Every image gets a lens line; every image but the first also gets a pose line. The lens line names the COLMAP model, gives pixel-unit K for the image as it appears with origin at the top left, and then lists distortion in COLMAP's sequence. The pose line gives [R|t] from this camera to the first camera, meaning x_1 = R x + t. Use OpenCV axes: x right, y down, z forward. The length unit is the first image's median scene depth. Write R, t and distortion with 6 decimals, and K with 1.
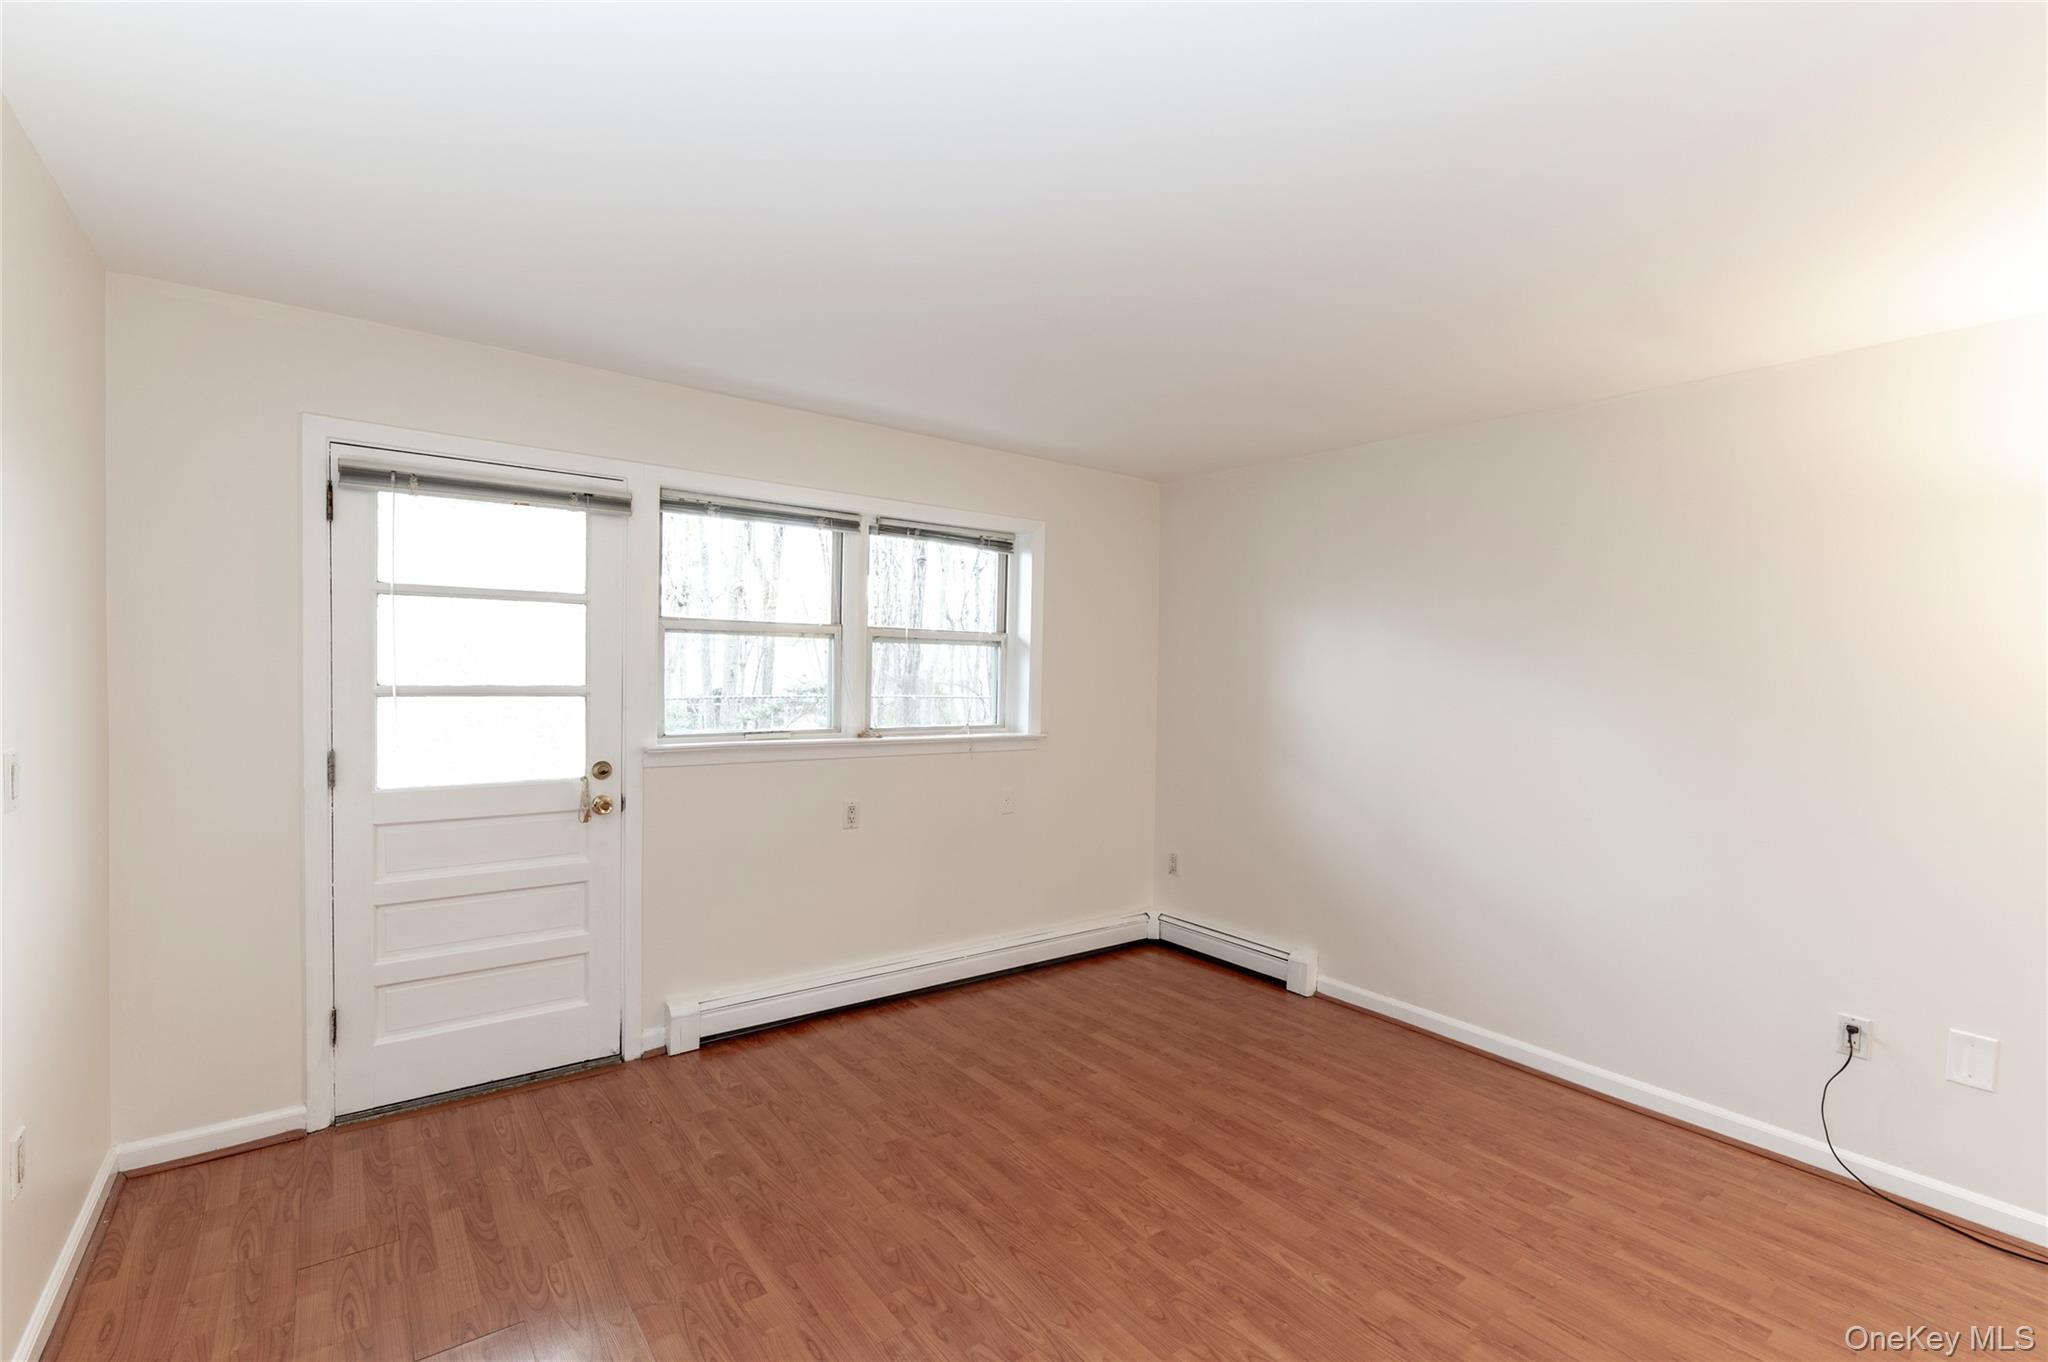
lens RADIAL K [[917.1, 0, 1024.0], [0, 917.1, 681.0], [0, 0, 1]] dist [-0.000102, -0.000486]
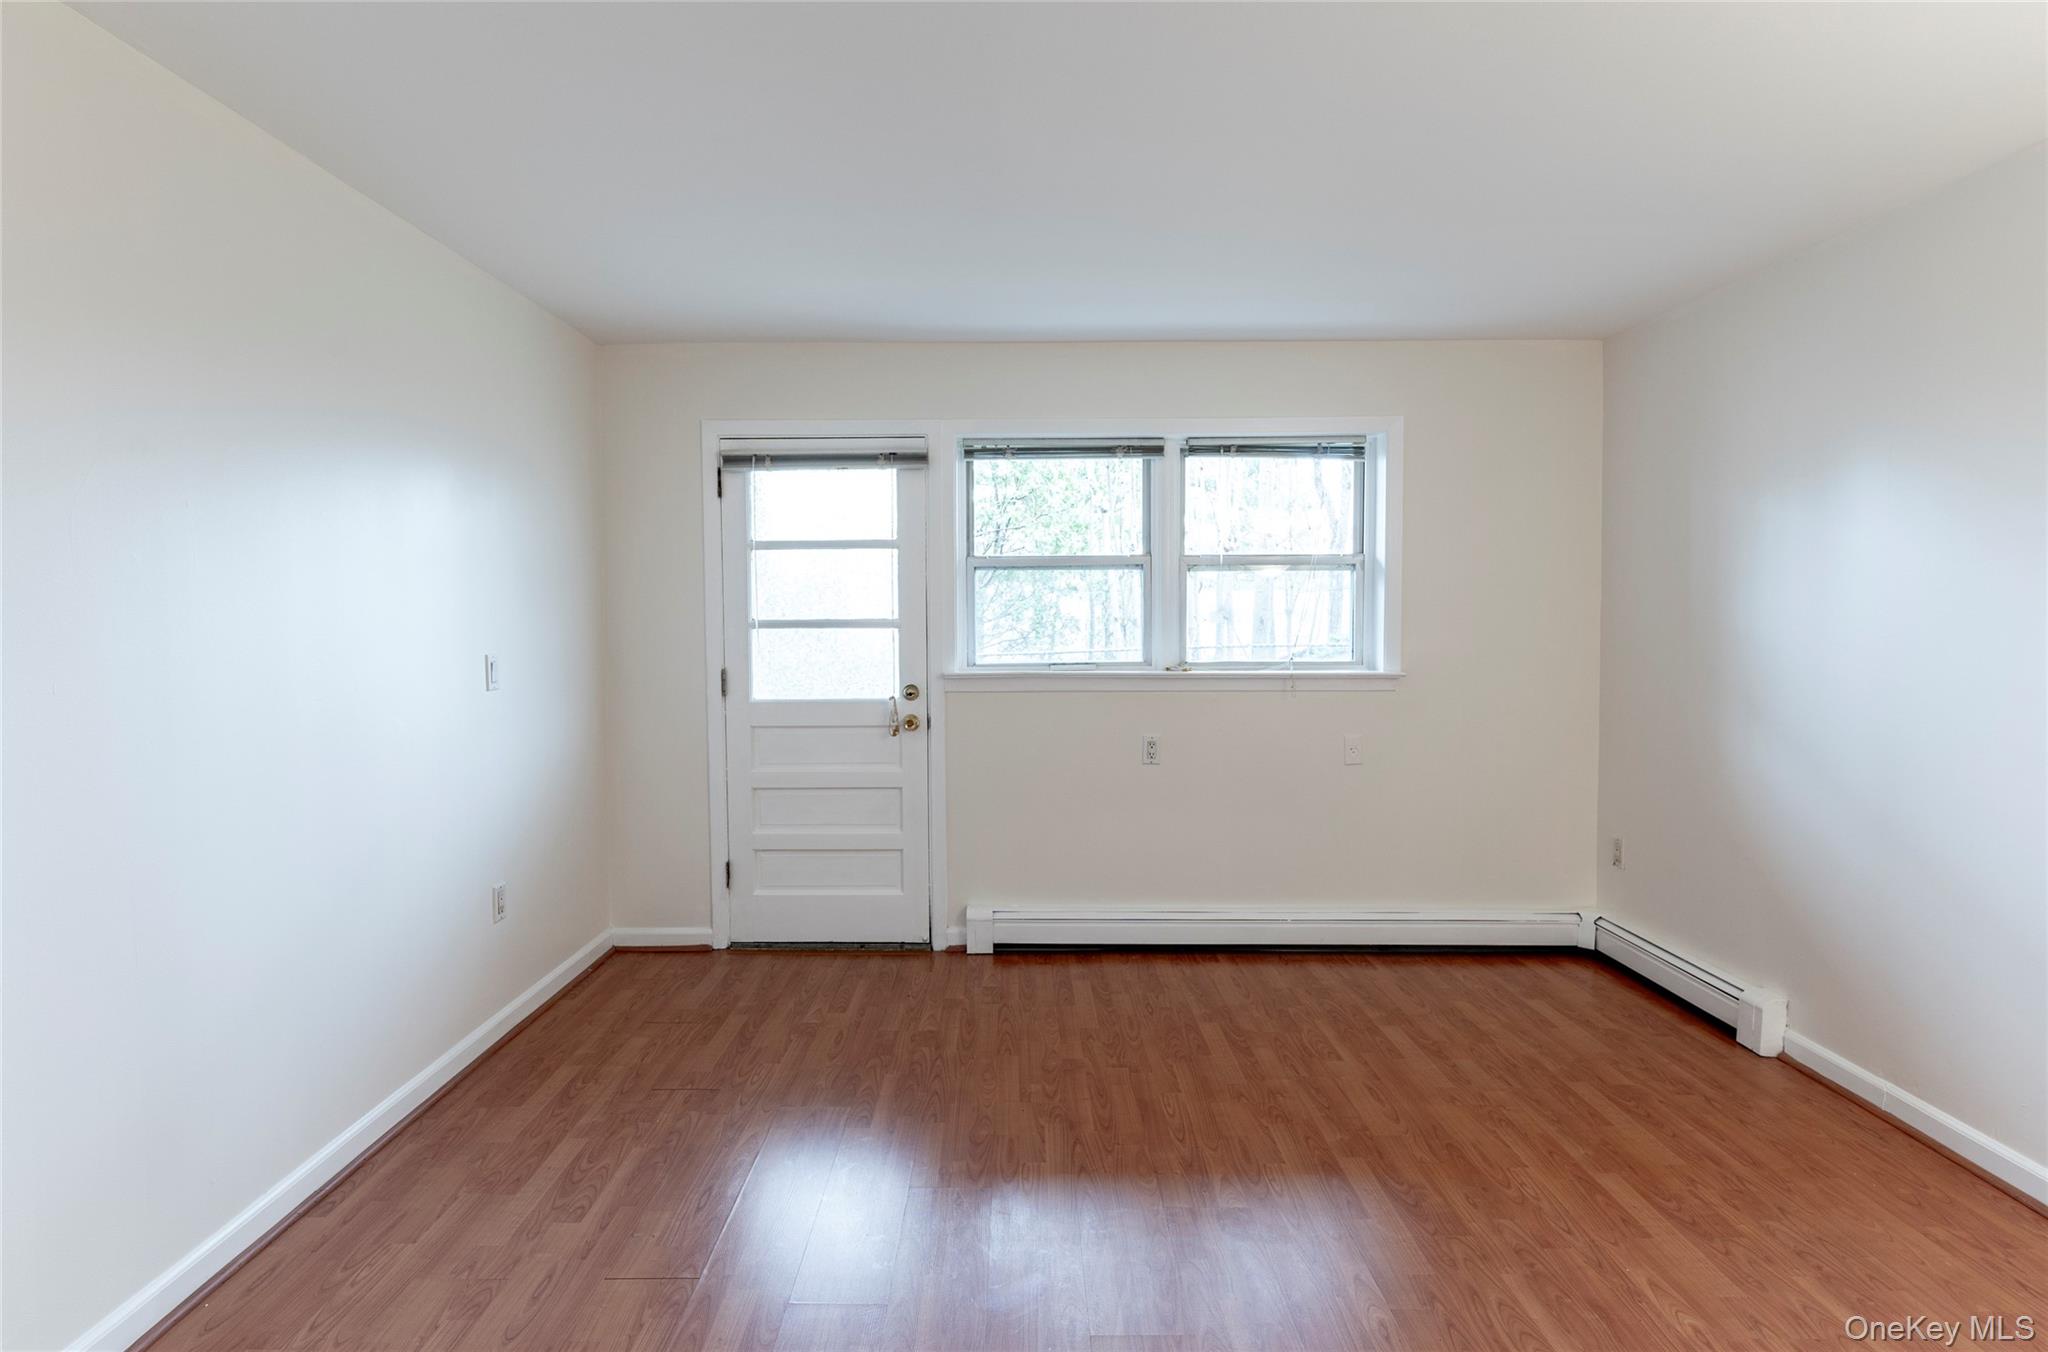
lens RADIAL K [[1038.9, 0, 1000.4], [0, 1038.9, 645.3], [0, 0, 1]] dist [-0.002175, -0.000031]
pose [[0.783951, -0.006873, -0.620785, 0.430944], [0.010873, 0.999937, 0.002660, 0.035933], [0.620728, -0.008835, 0.783976, 0.050782]]
